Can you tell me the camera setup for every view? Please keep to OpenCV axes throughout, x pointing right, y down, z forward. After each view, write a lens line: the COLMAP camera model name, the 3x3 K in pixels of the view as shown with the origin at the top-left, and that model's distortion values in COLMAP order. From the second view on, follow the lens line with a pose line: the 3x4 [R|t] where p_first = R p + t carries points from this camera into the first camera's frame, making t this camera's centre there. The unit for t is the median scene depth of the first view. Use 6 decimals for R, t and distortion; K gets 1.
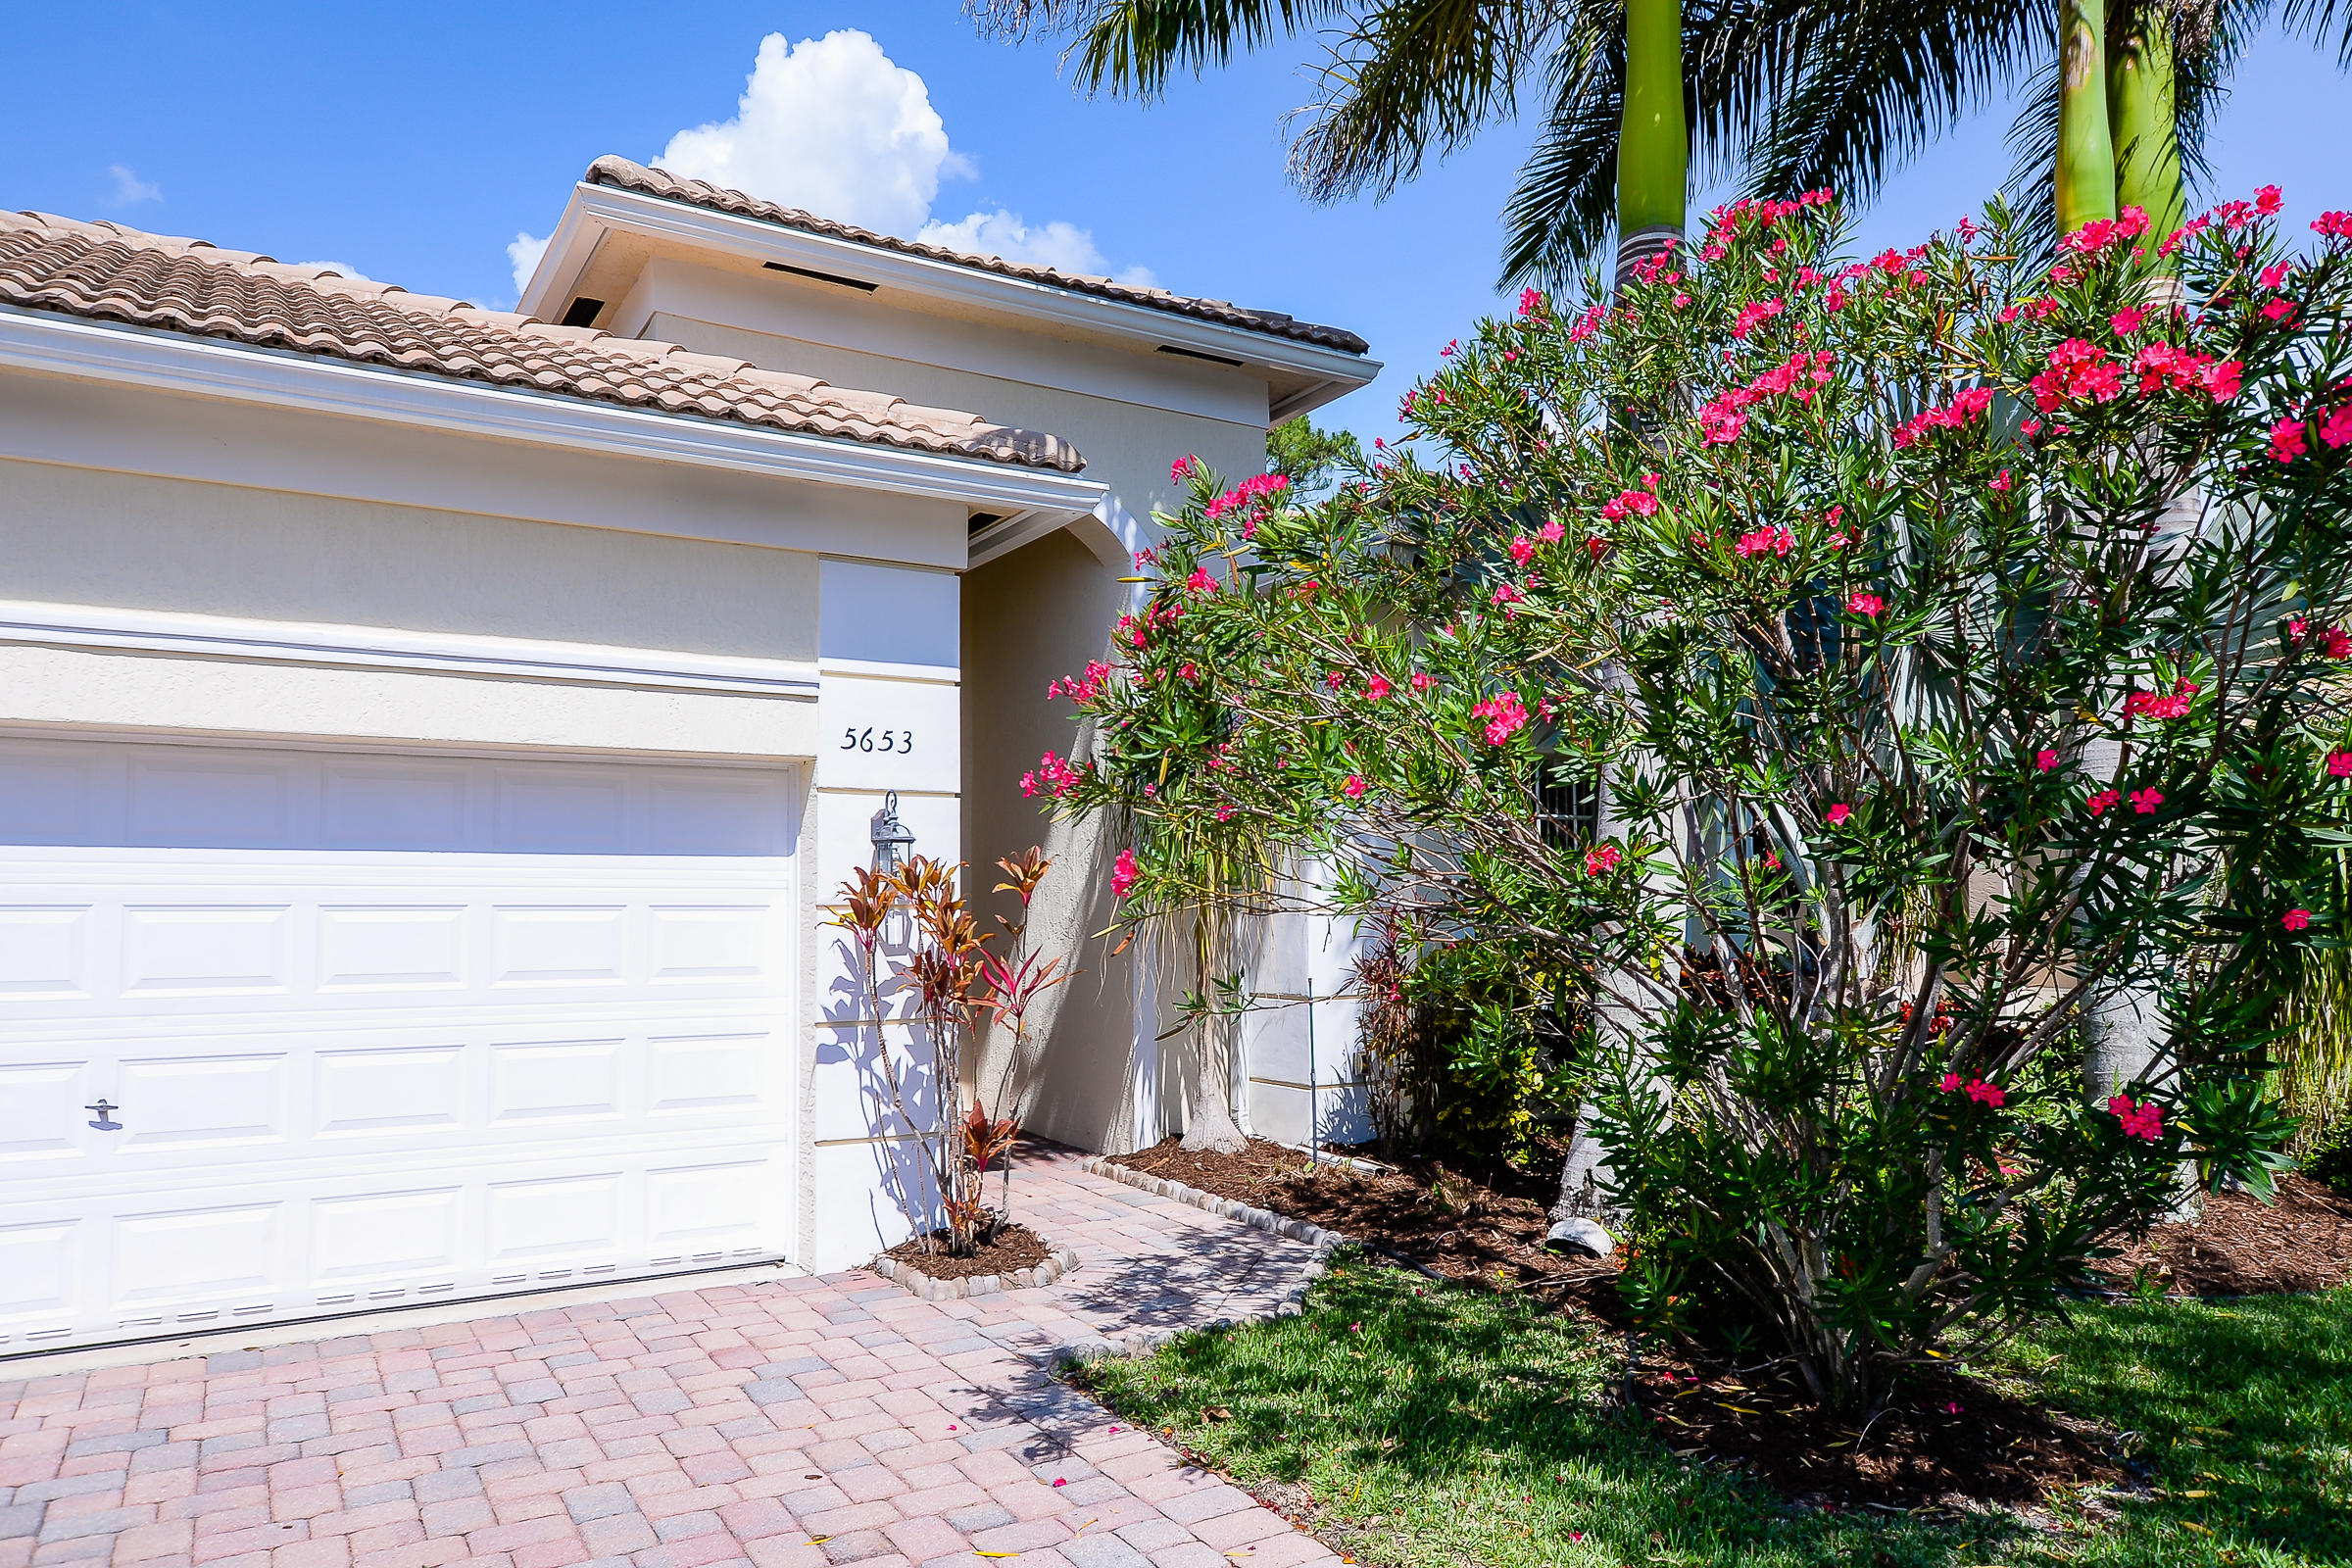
lens RADIAL K [[1400.6, 0, 1175.0], [0, 1400.6, 745.2], [0, 0, 1]] dist [0.045221, 0.000088]
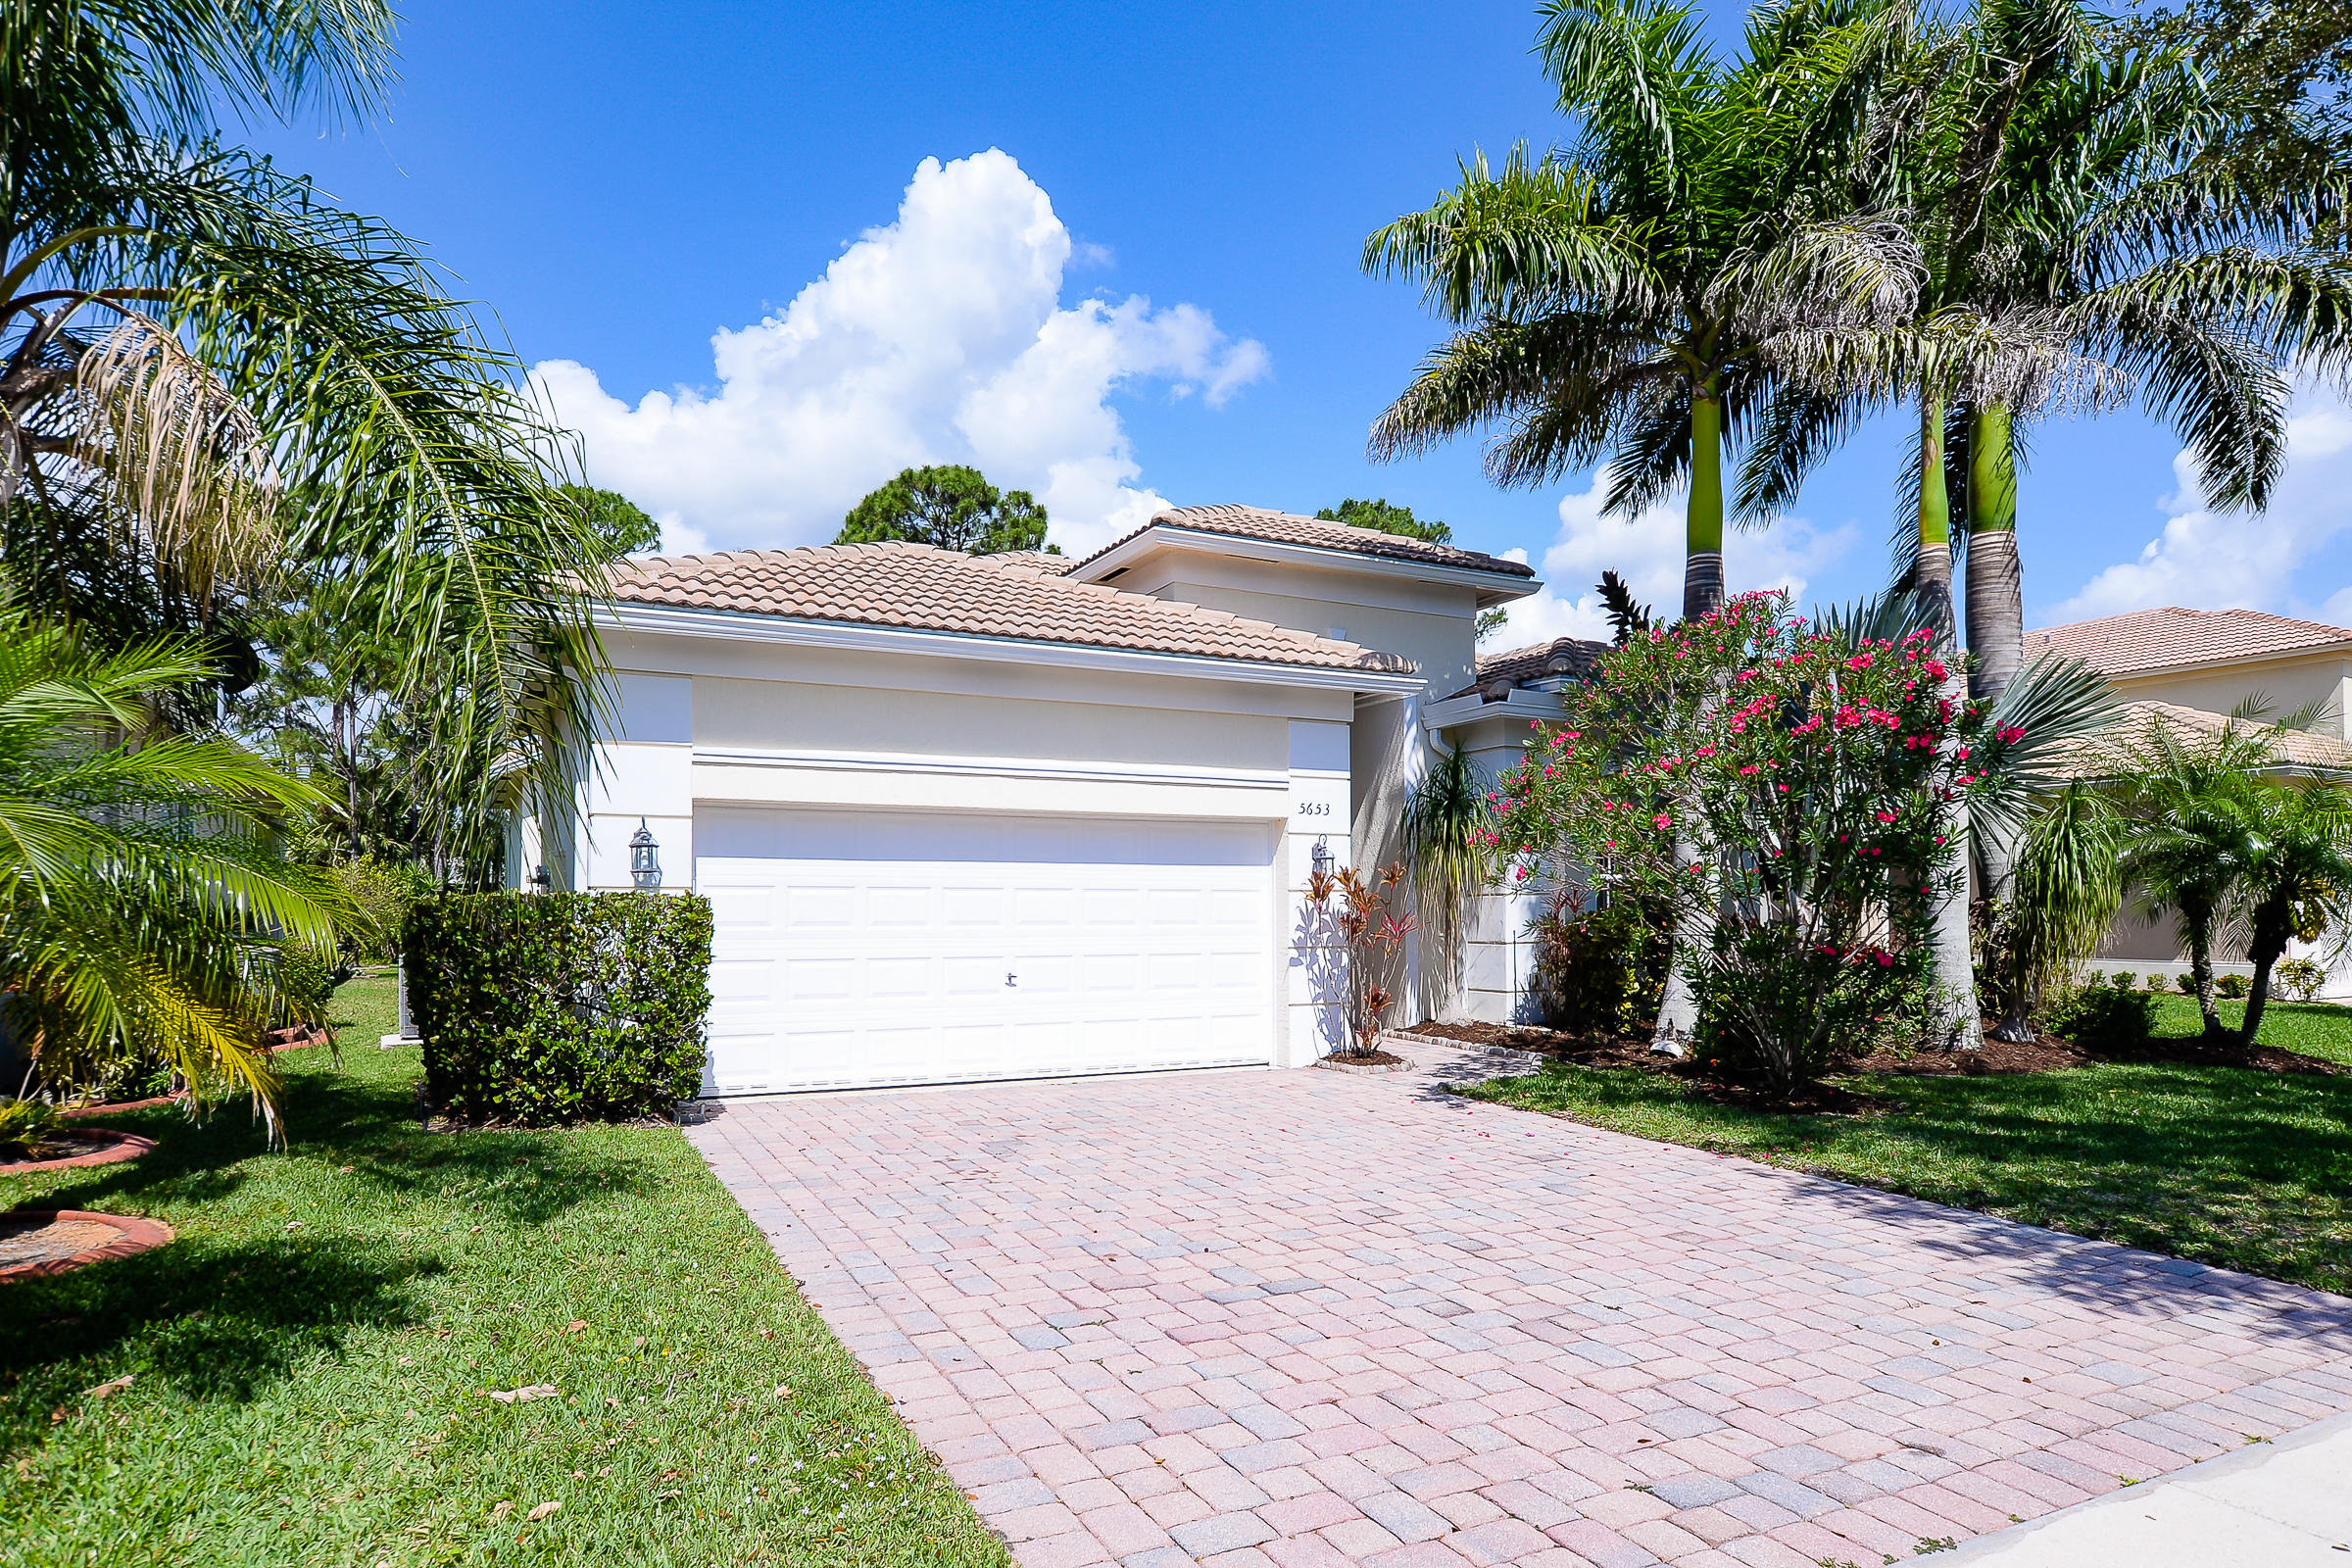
lens RADIAL K [[1395.8, 0, 1176.0], [0, 1395.8, 784.0], [0, 0, 1]] dist [0.064343, 0.000759]
pose [[0.999870, -0.004159, -0.015610, -0.379148], [0.004548, 0.999679, 0.024937, -0.090351], [0.015501, -0.025005, 0.999567, -1.016413]]
